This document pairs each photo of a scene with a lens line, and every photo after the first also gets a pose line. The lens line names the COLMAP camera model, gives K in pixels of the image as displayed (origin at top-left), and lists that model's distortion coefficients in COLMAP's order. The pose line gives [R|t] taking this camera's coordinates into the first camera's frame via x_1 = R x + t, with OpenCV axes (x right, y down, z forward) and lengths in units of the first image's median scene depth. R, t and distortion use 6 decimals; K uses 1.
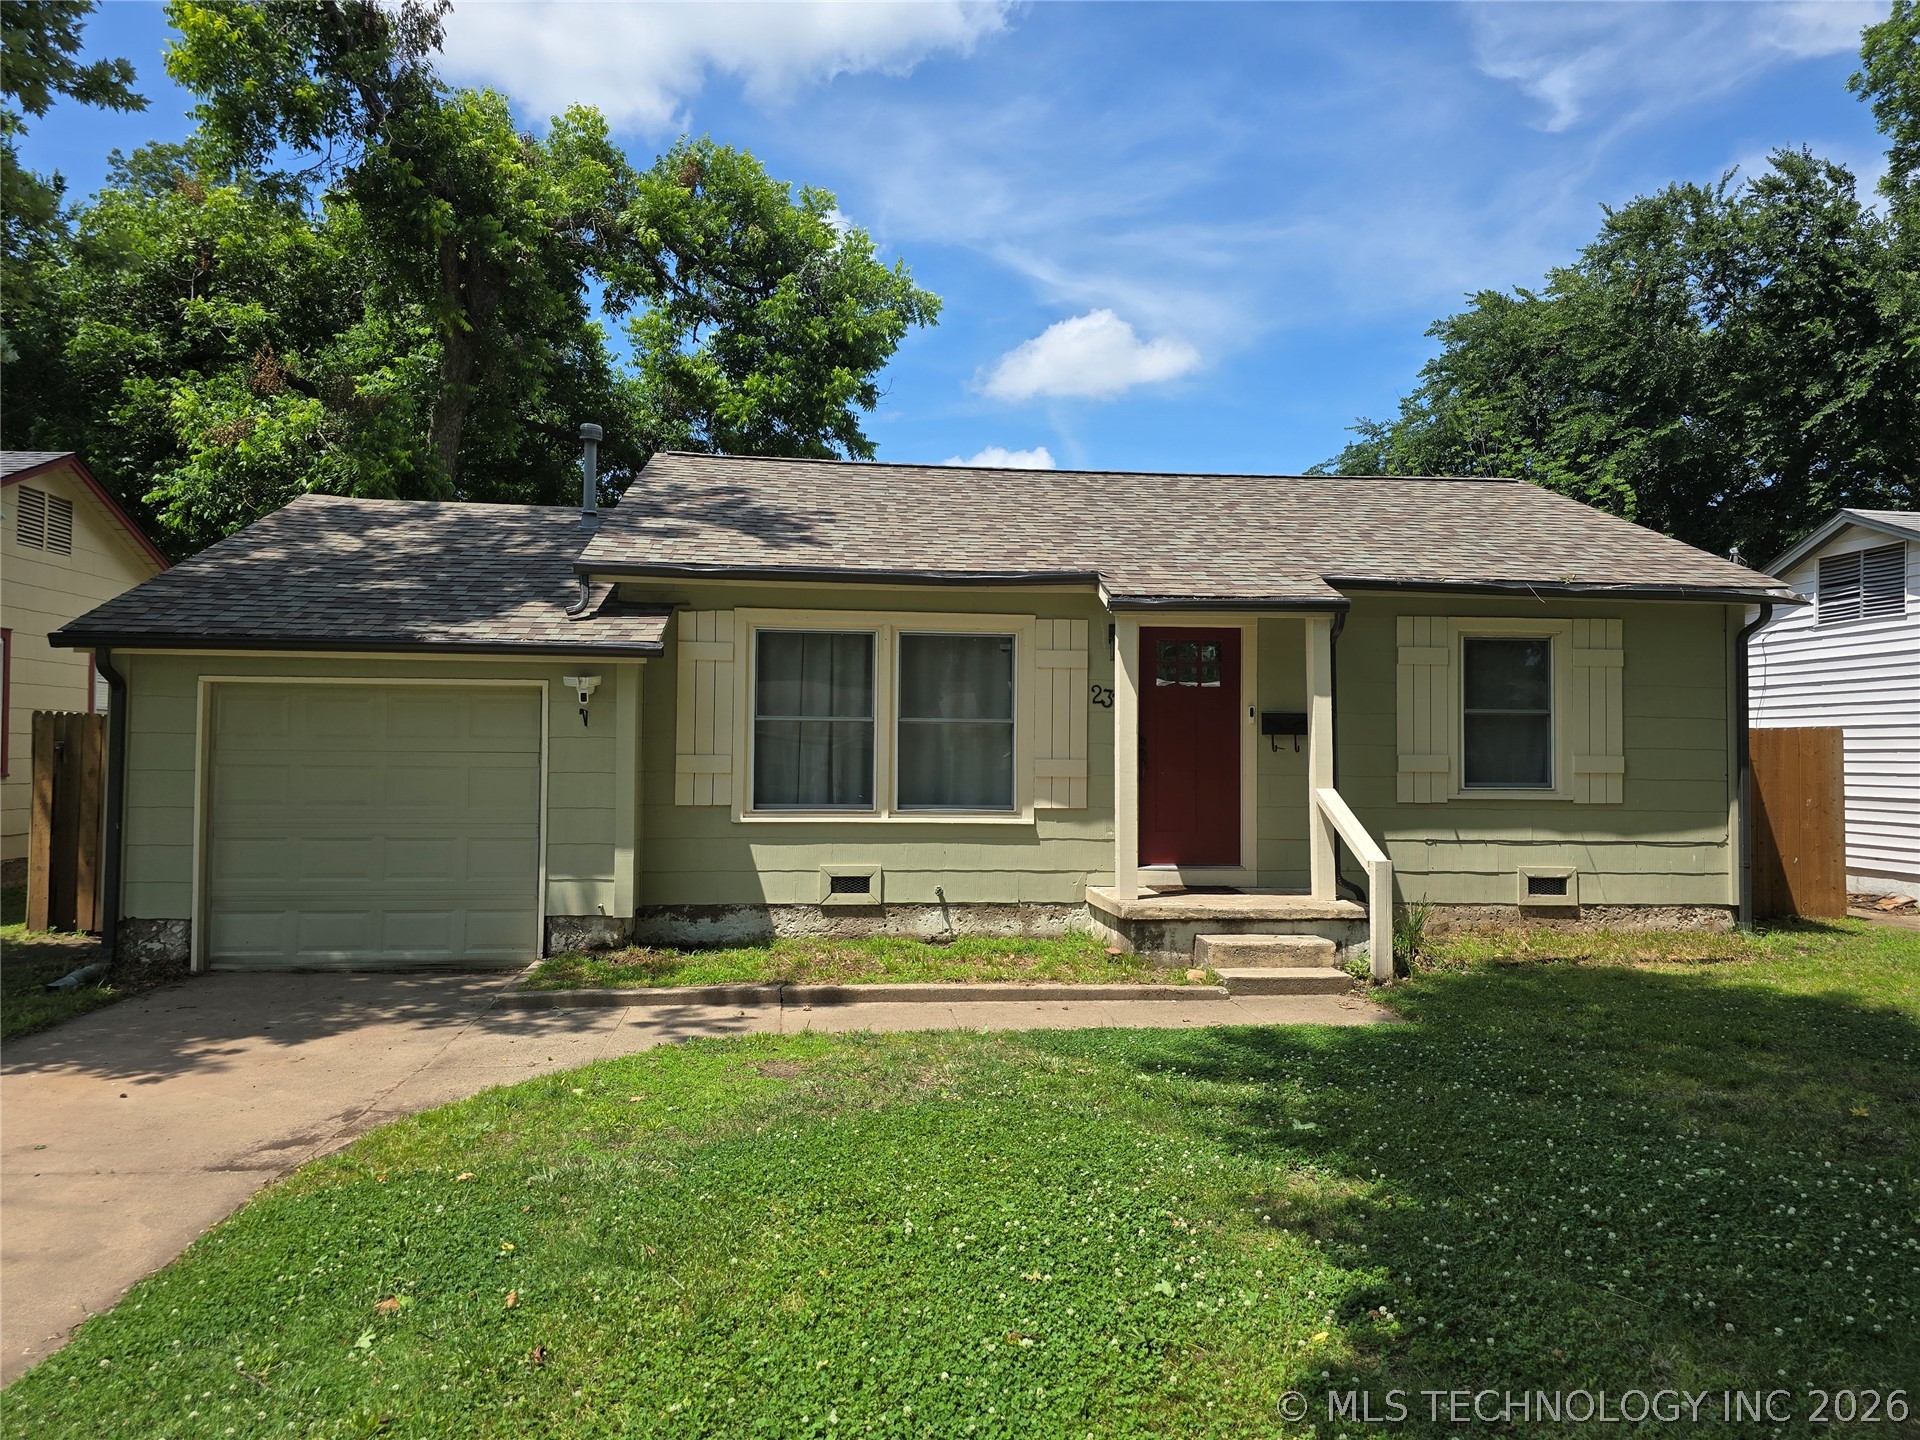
lens RADIAL K [[1288.8, 0, 953.5], [0, 1288.8, 719.2], [0, 0, 1]] dist [0.057613, -0.047543]
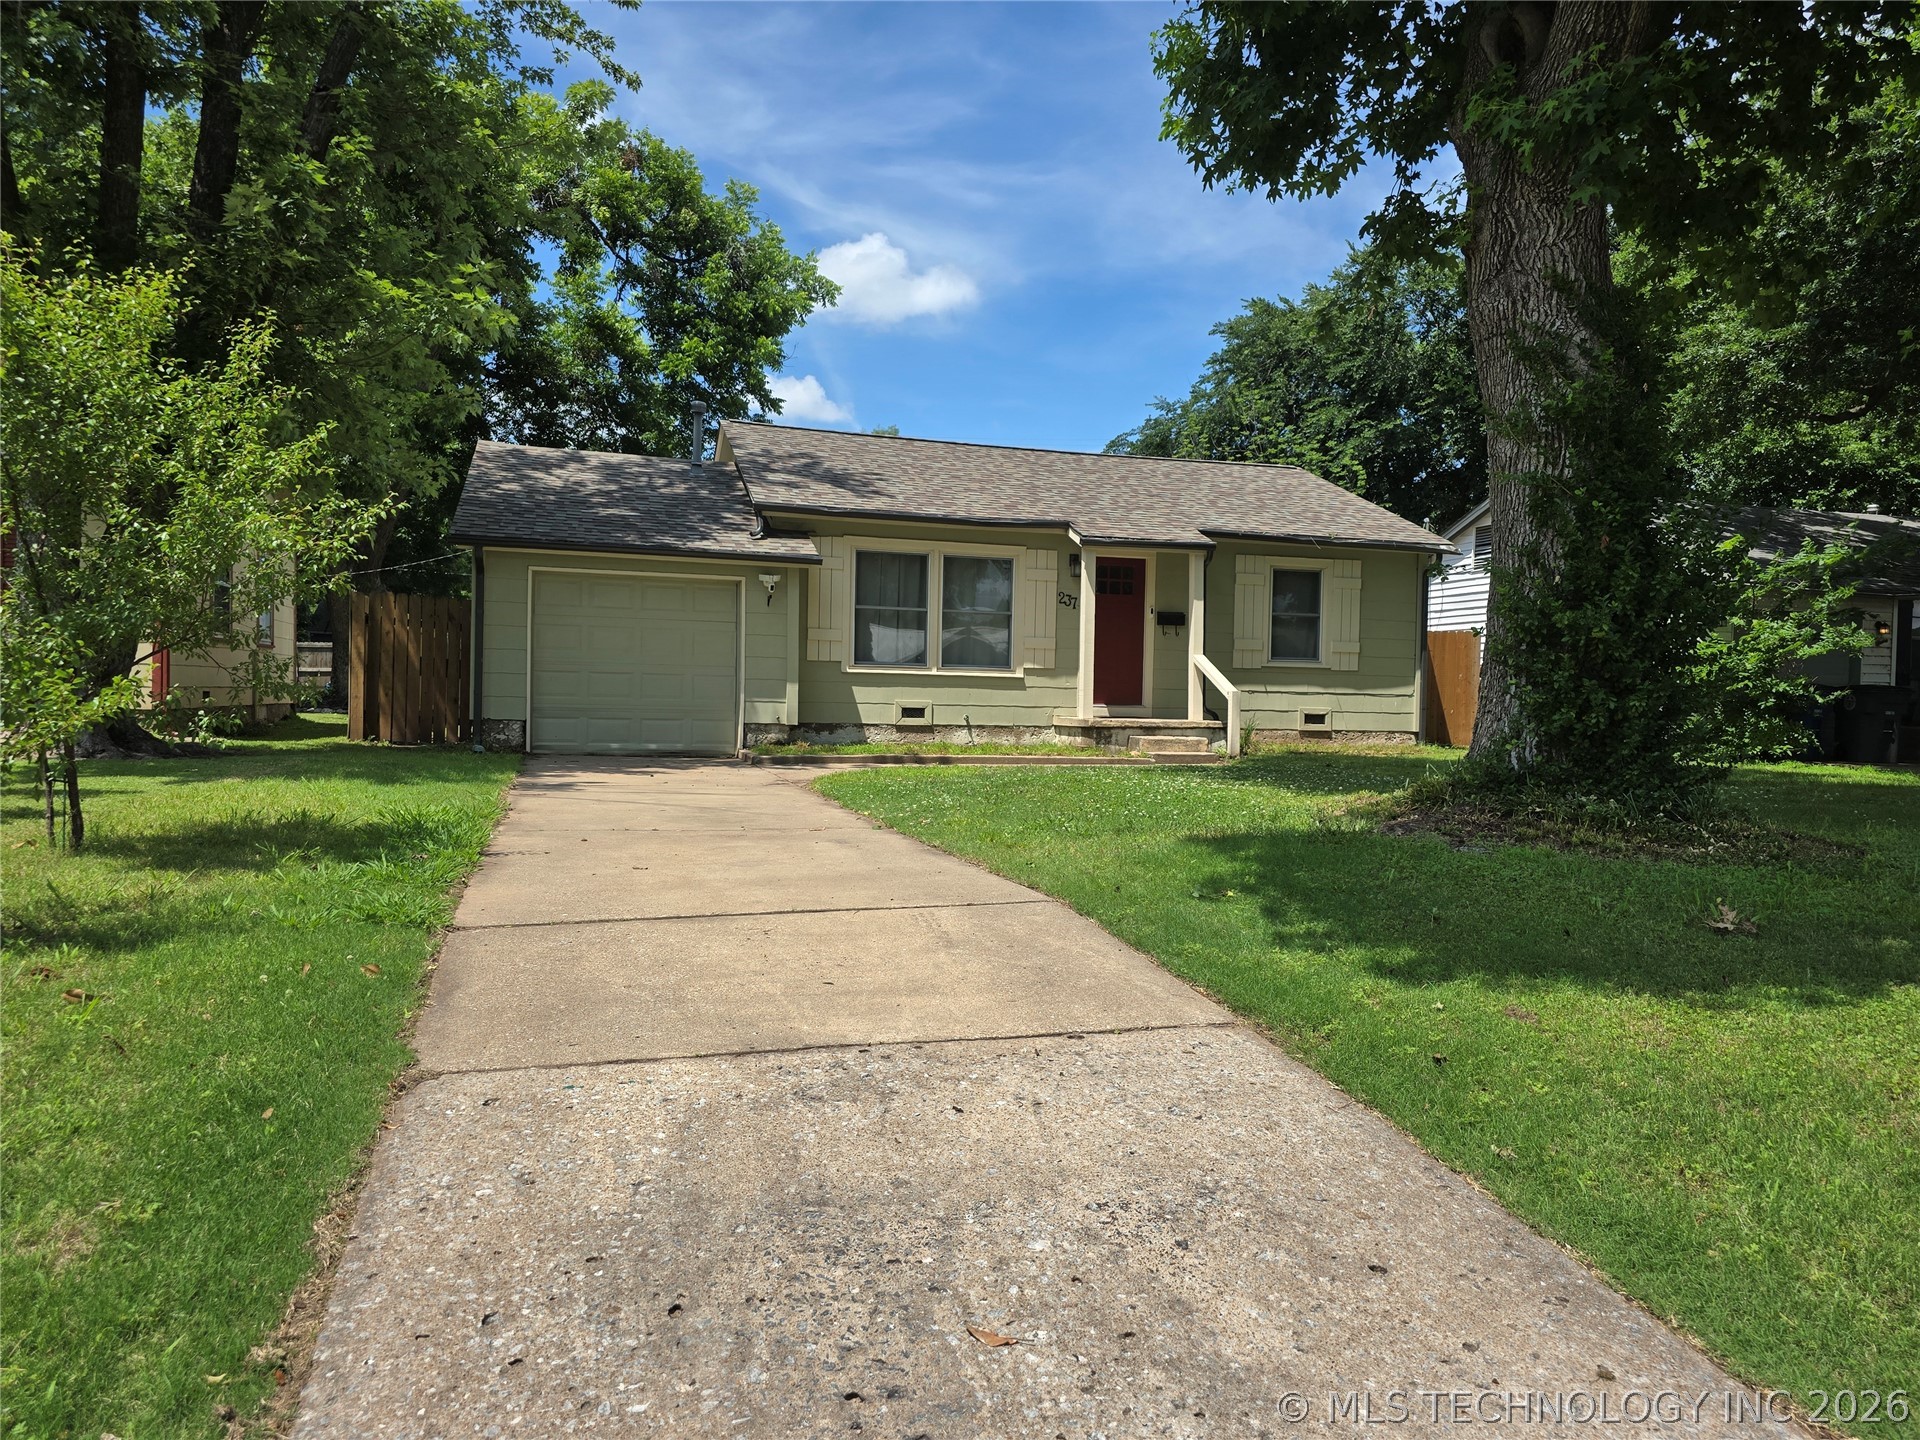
lens RADIAL K [[1288.8, 0, 960.9], [0, 1288.8, 731.6], [0, 0, 1]] dist [0.057613, -0.047543]
pose [[0.981856, 0.006378, 0.189521, -0.305294], [-0.016884, 0.998405, 0.053872, 0.061150], [-0.188875, -0.056095, 0.980398, -0.544864]]
